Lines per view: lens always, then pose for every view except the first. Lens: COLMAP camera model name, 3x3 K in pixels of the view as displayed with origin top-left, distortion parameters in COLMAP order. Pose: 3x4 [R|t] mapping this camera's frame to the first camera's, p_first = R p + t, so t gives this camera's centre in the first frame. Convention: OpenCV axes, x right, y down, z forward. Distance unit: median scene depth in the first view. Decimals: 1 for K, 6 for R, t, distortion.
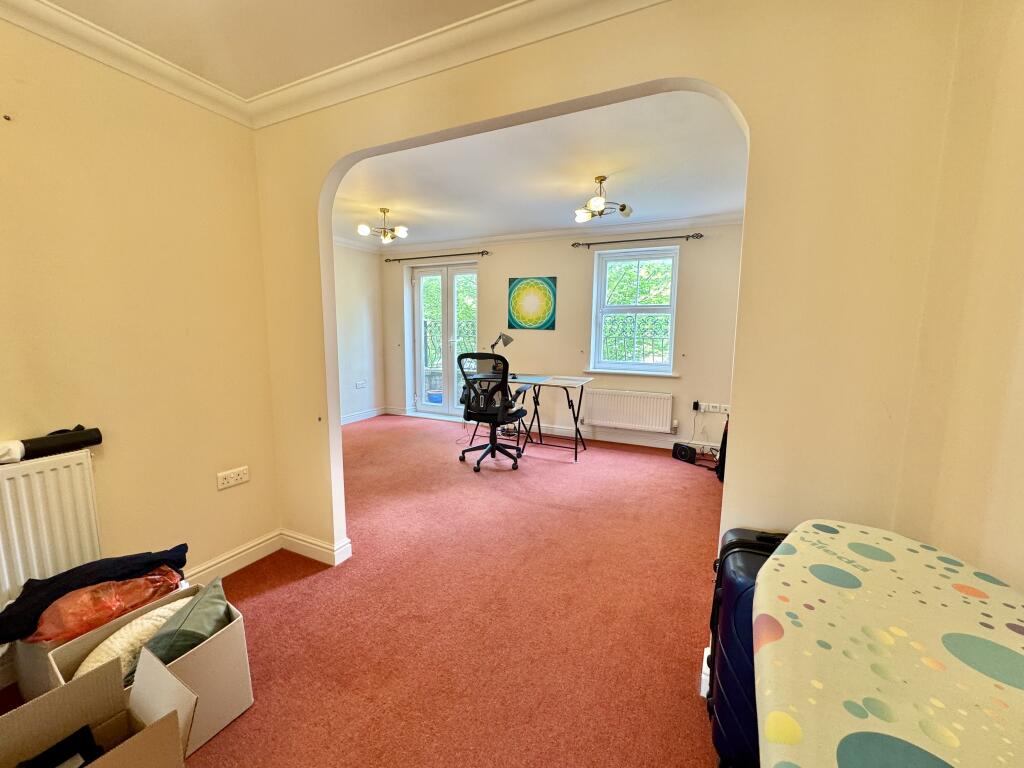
lens RADIAL K [[413.6, 0, 512.0], [0, 413.6, 384.7], [0, 0, 1]] dist [-0.002630, 0.000643]
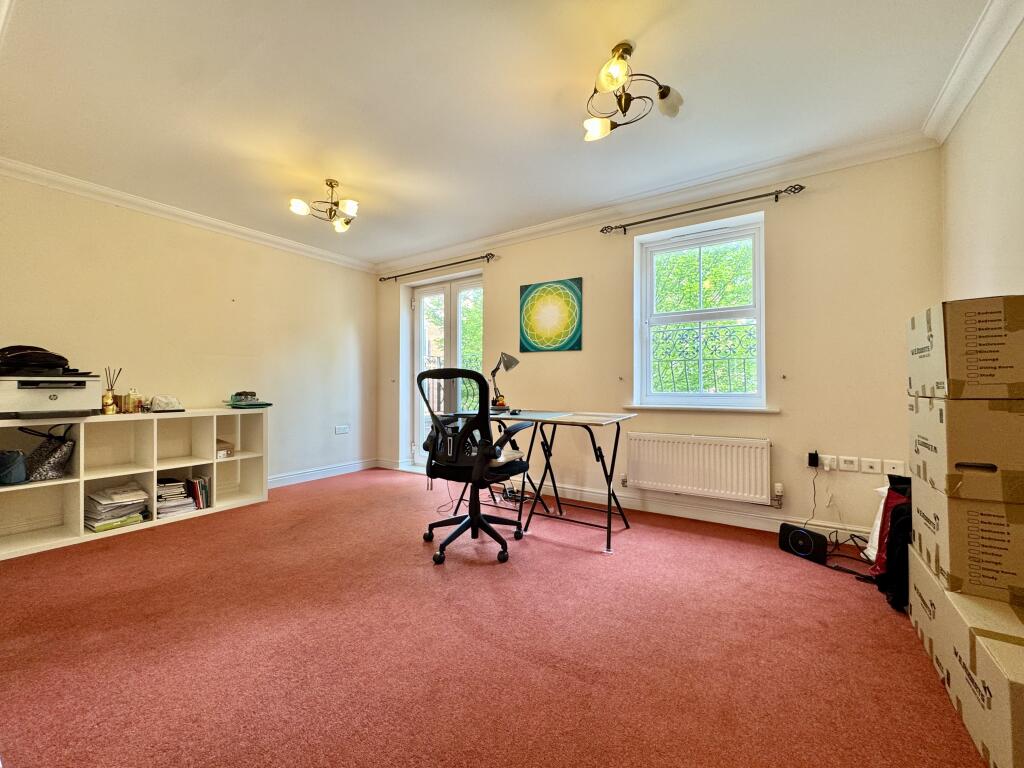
lens RADIAL K [[413.6, 0, 513.1], [0, 413.6, 384.5], [0, 0, 1]] dist [-0.002630, 0.000643]
pose [[0.990318, -0.012328, -0.138267, 0.097353], [-0.006952, 0.990395, -0.138094, 0.029251], [0.138642, 0.137719, 0.980720, 0.338302]]
